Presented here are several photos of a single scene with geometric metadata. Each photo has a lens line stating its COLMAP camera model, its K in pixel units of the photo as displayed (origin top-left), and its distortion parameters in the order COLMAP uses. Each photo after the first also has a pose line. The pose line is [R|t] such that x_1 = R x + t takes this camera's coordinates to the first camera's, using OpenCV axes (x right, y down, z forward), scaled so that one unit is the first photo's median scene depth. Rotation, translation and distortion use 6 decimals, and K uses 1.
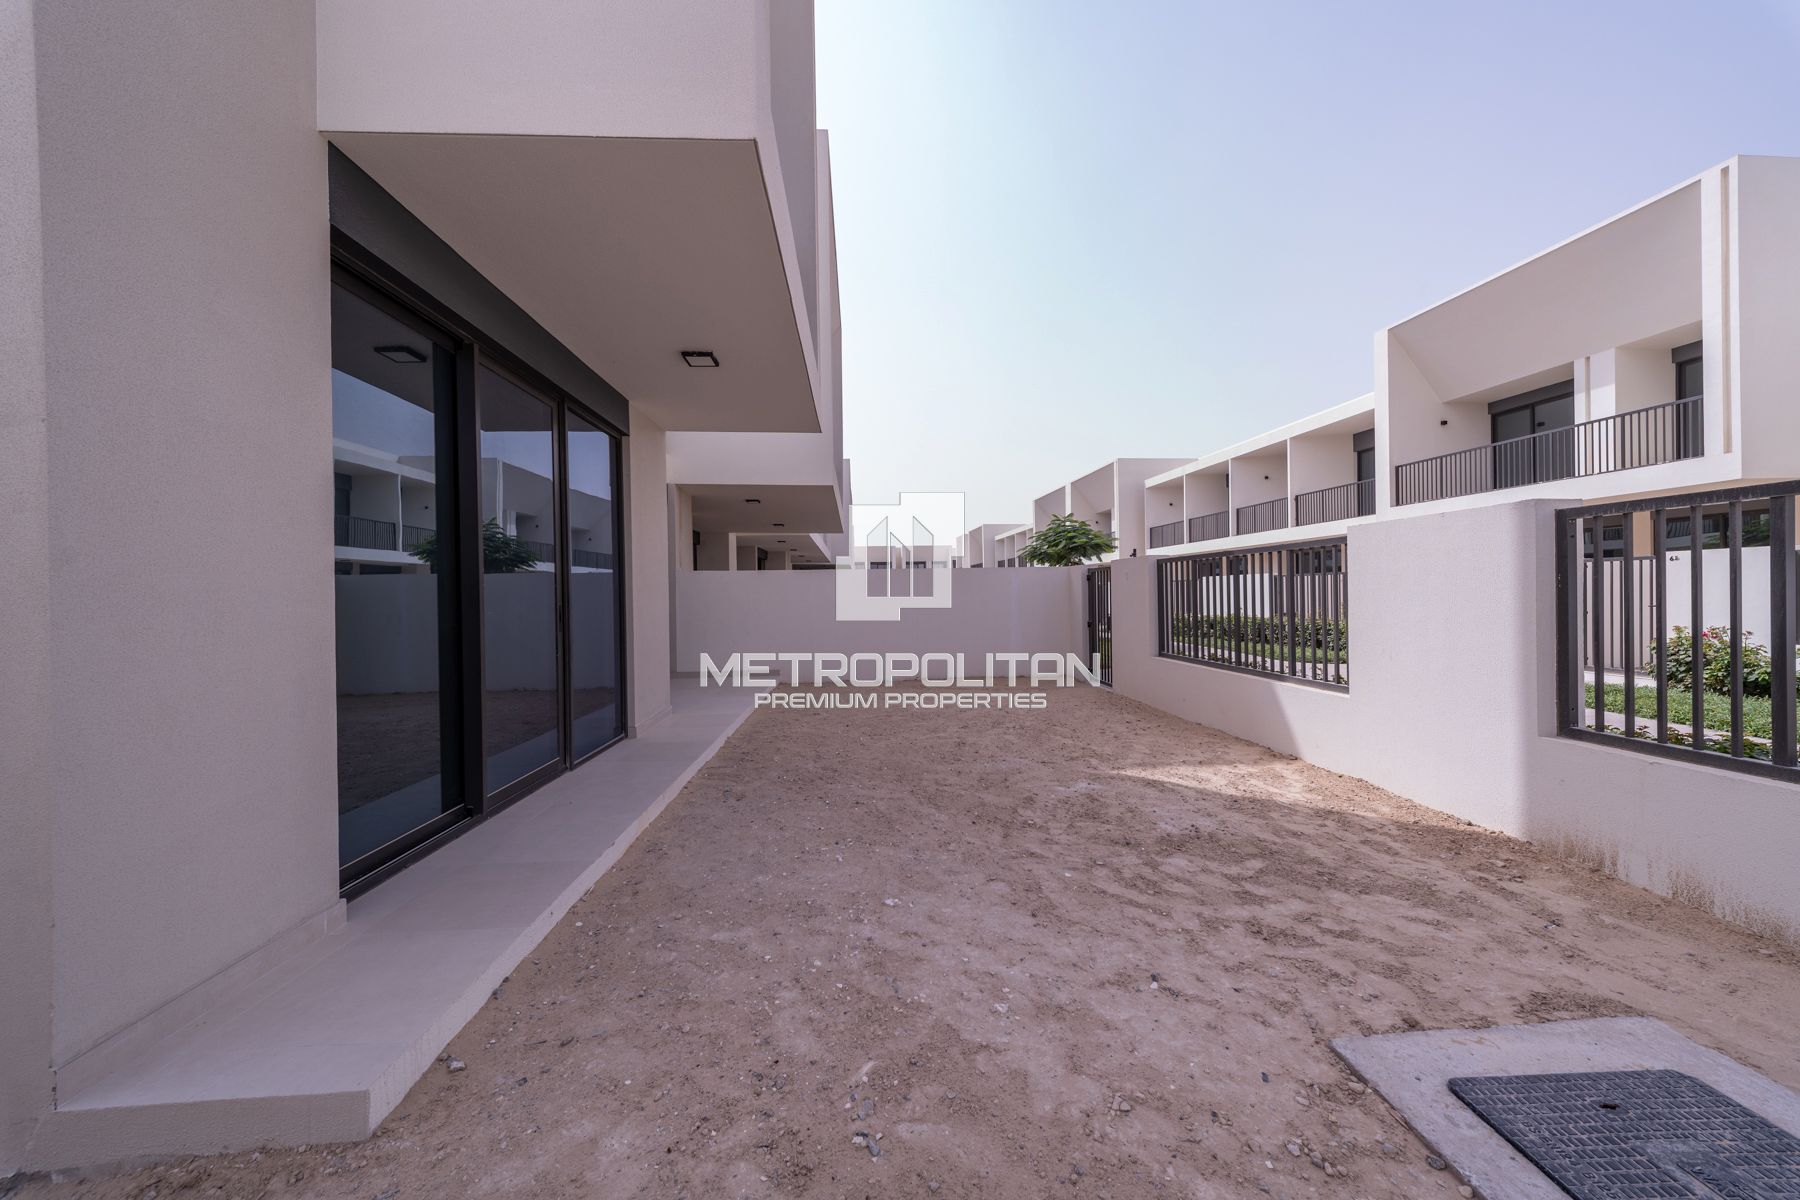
lens RADIAL K [[624.9, 0, 901.1], [0, 624.9, 597.4], [0, 0, 1]] dist [0.005936, -0.001349]
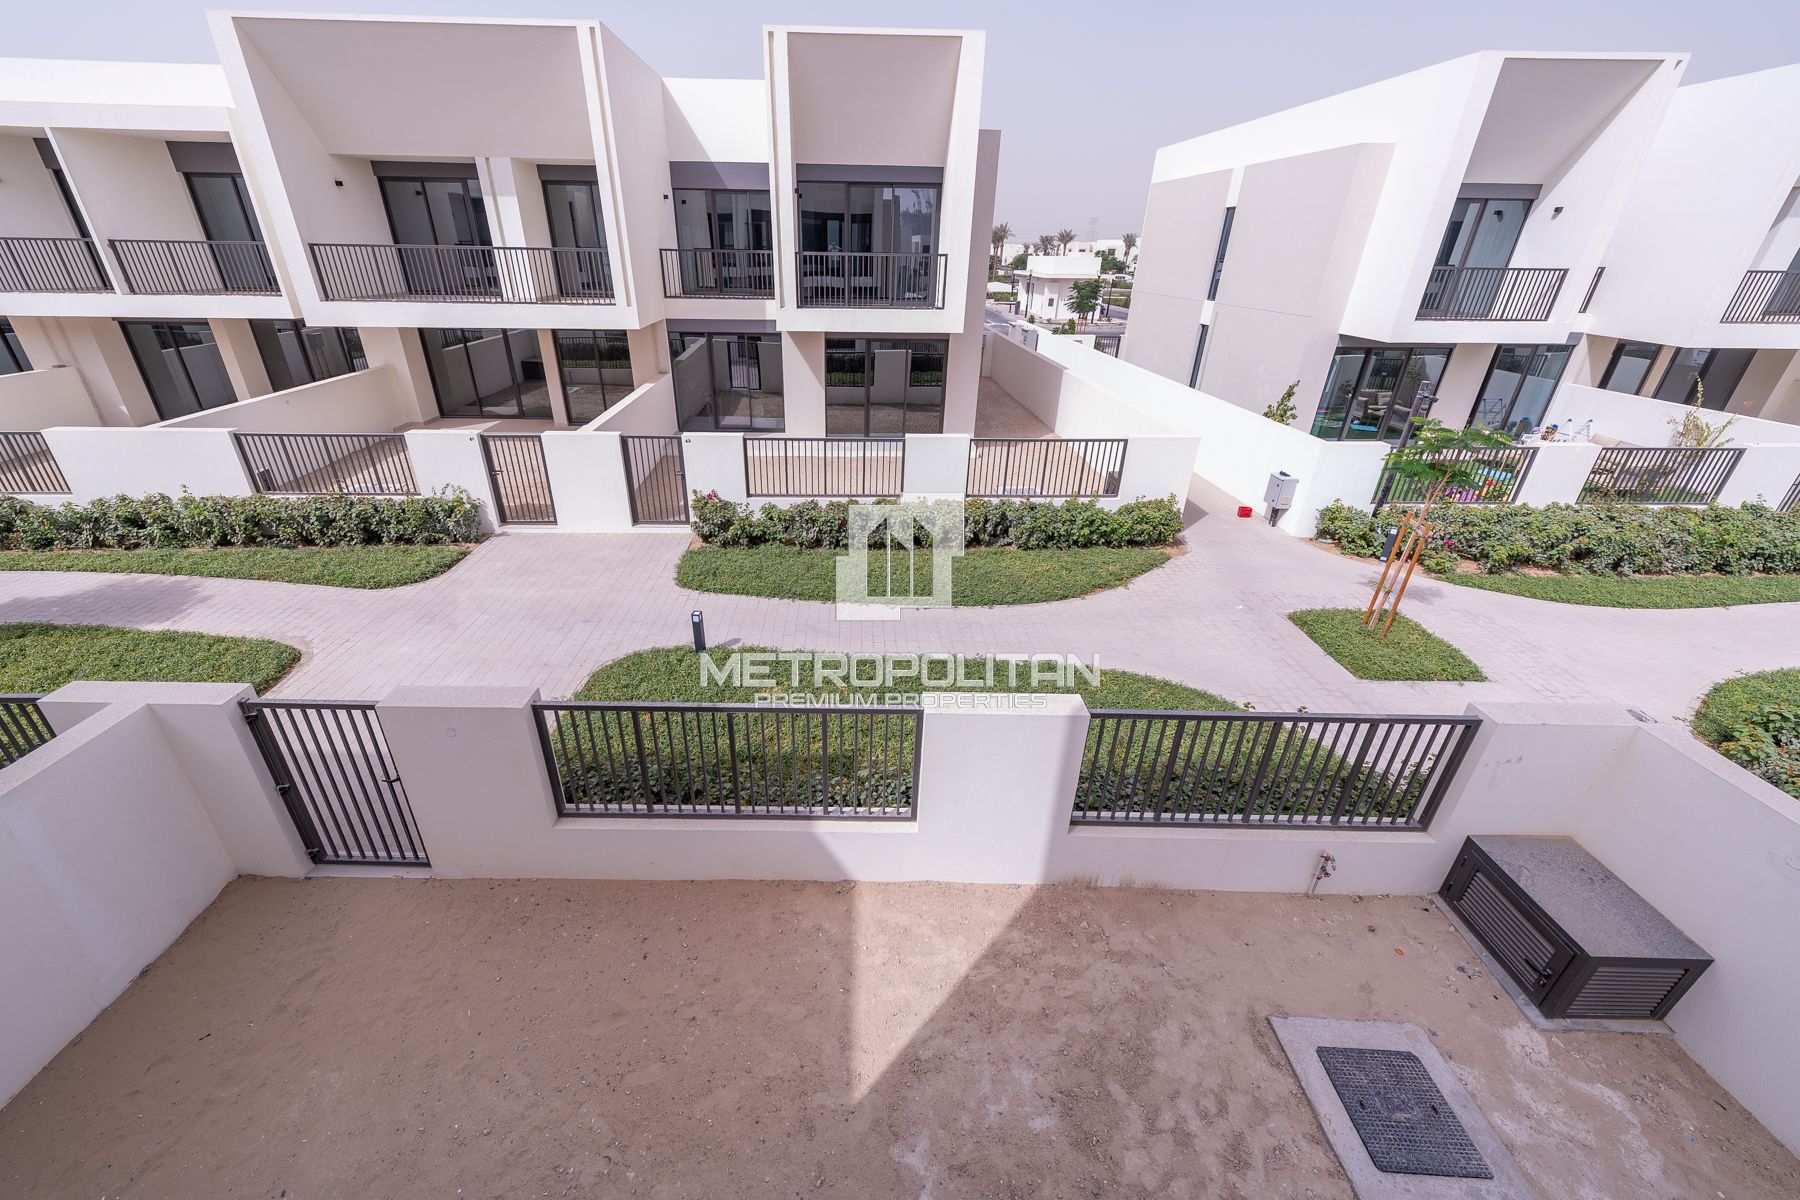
lens RADIAL K [[655.8, 0, 869.2], [0, 655.8, 559.6], [0, 0, 1]] dist [0.007370, -0.002192]
pose [[0.081698, -0.416258, 0.905569, -0.073278], [-0.002721, 0.908509, 0.417855, -0.321200], [-0.996653, -0.036602, 0.073091, 0.401184]]
